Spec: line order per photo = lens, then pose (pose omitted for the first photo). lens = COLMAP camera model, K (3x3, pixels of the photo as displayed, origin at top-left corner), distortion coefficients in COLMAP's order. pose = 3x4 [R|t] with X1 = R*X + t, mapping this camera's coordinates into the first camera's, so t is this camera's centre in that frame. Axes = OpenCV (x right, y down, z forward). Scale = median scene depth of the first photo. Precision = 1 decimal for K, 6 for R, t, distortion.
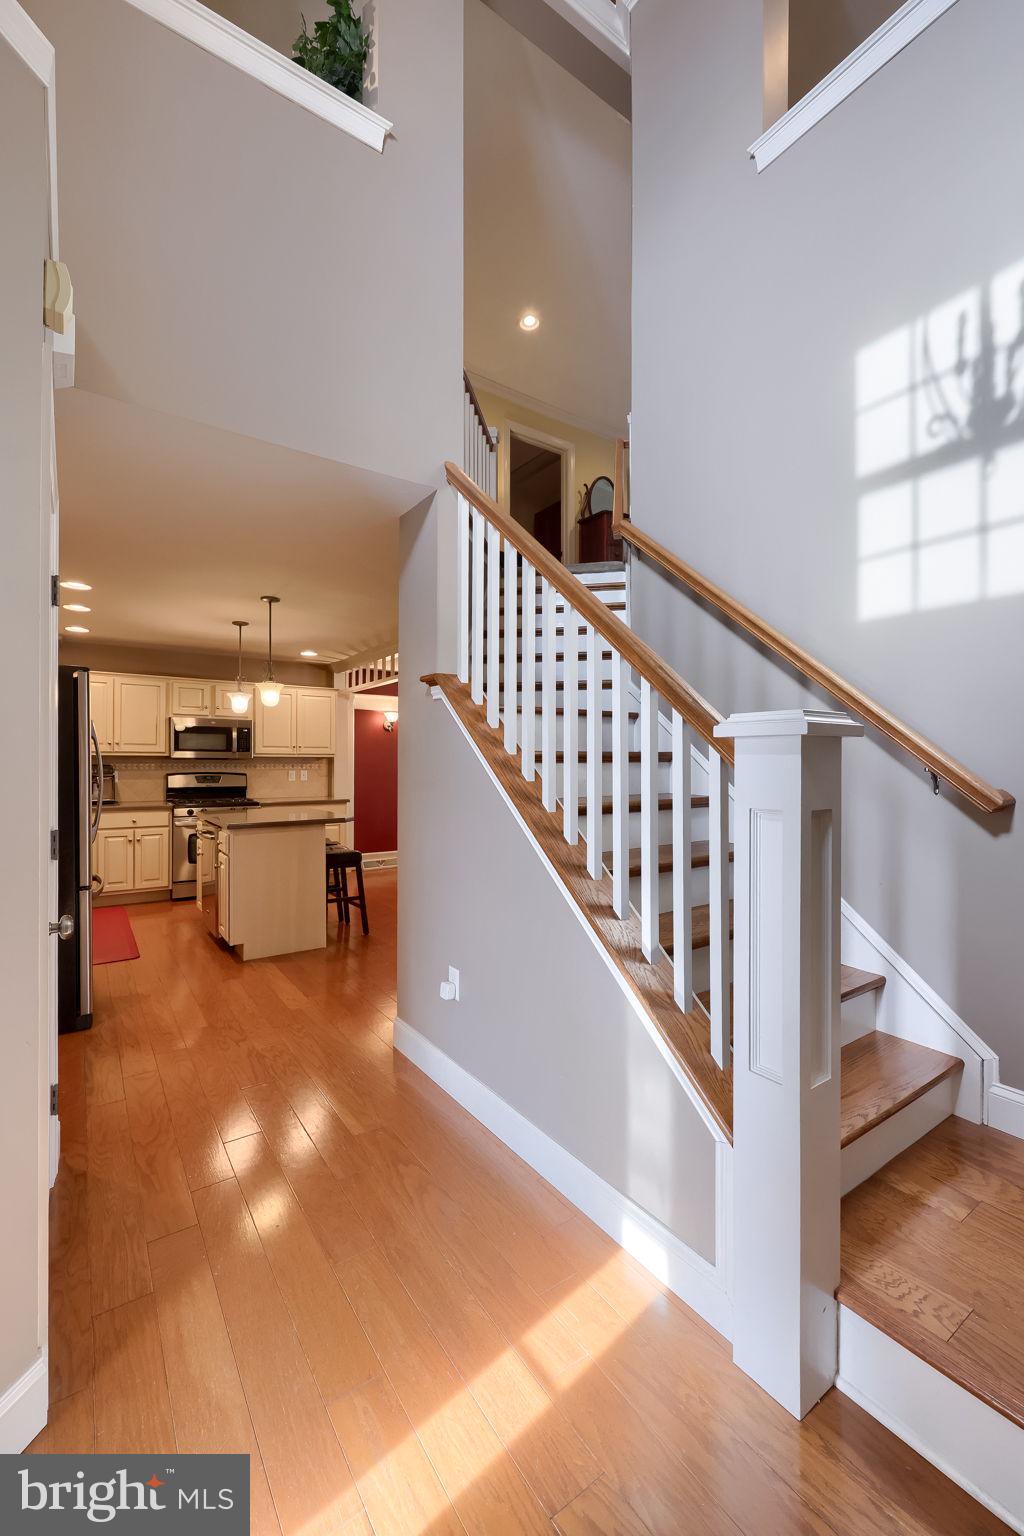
lens RADIAL K [[627.3, 0, 523.8], [0, 627.3, 767.9], [0, 0, 1]] dist [0.001123, -0.000043]
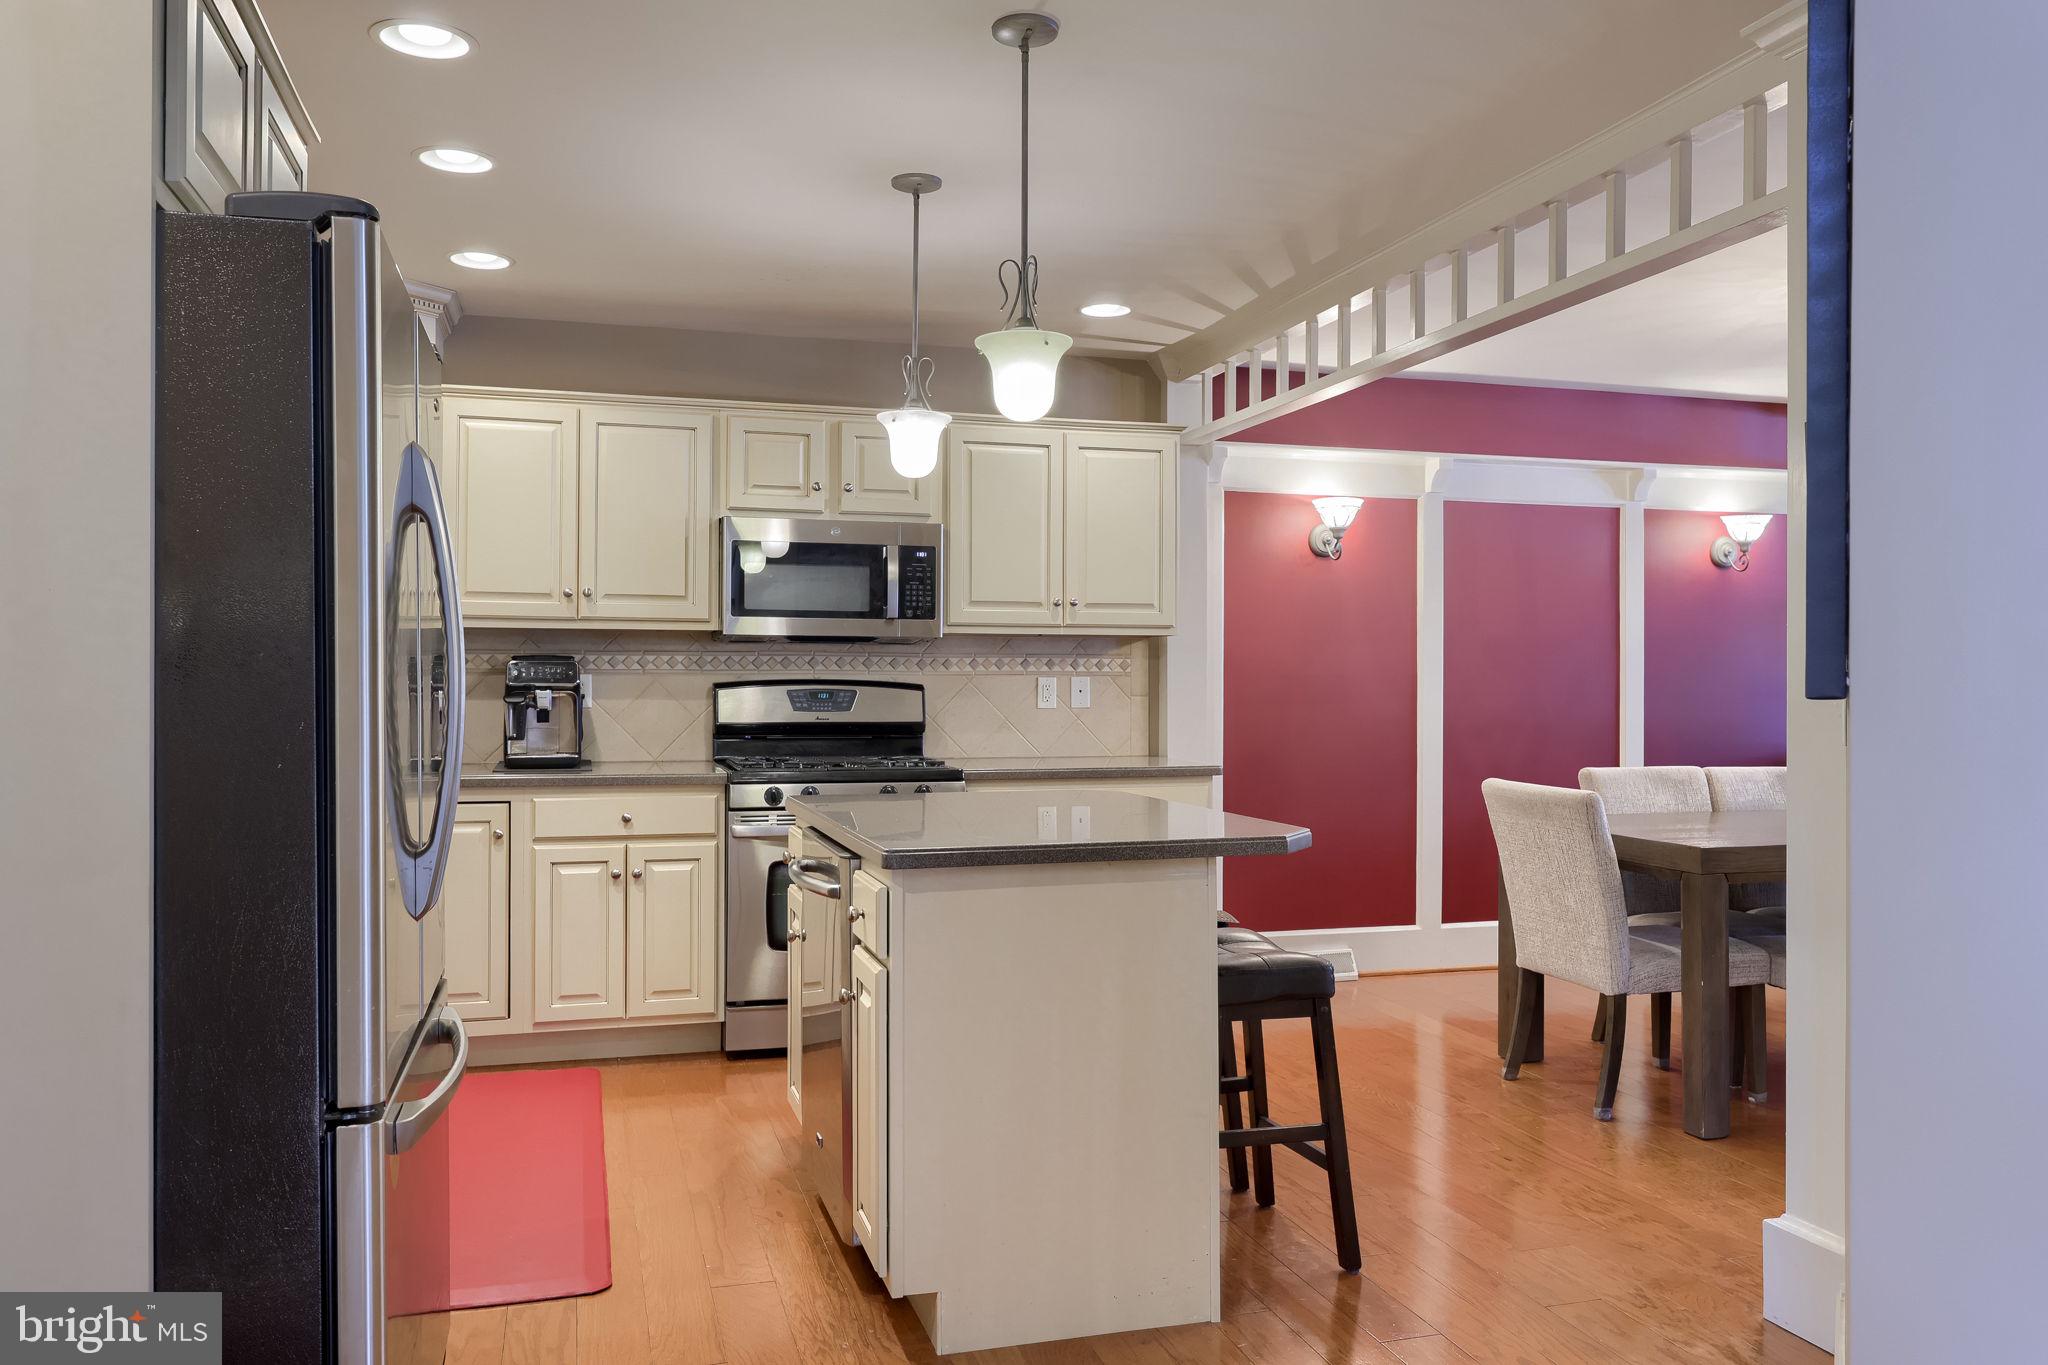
lens RADIAL K [[1501.9, 0, 1018.3], [0, 1501.9, 676.5], [0, 0, 1]] dist [-0.010658, -0.001315]
pose [[0.943803, -0.002755, -0.330498, -0.139384], [-0.000923, 0.999939, -0.010972, 0.015059], [0.330508, 0.010661, 0.943743, 0.279192]]
